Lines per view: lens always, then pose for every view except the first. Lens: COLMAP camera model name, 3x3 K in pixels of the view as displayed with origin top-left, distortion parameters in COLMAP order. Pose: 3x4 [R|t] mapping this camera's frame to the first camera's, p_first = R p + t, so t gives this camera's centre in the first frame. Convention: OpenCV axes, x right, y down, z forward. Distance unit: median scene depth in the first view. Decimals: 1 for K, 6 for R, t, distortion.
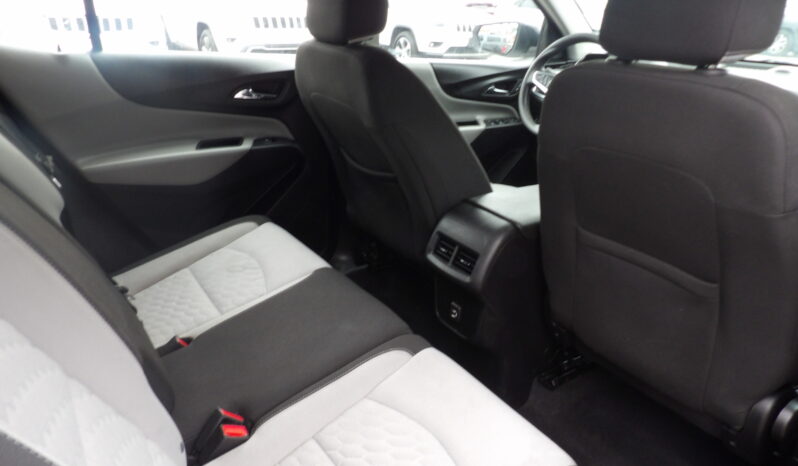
lens RADIAL K [[568.0, 0, 399.0], [0, 568.0, 233.0], [0, 0, 1]] dist [-0.075211, 0.094664]
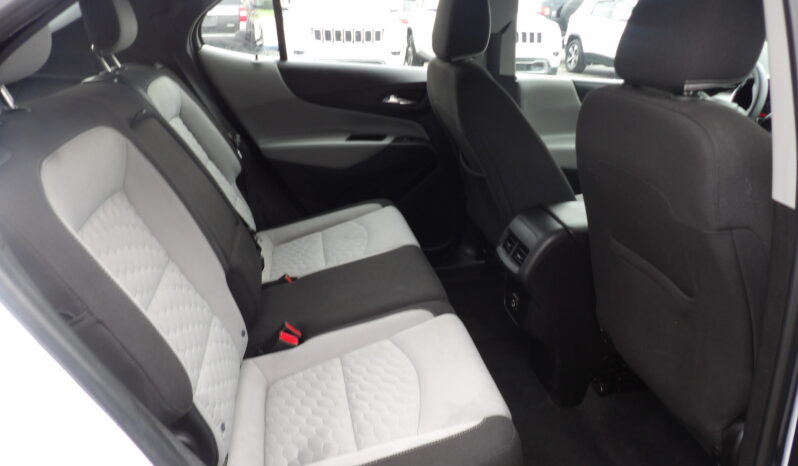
lens RADIAL K [[568.0, 0, 399.0], [0, 568.0, 233.0], [0, 0, 1]] dist [-0.075211, 0.094664]
pose [[0.914582, 0.143831, -0.377958, 0.289024], [-0.152077, 0.988335, 0.008113, 0.029937], [0.374716, 0.050059, 0.925787, -0.126171]]
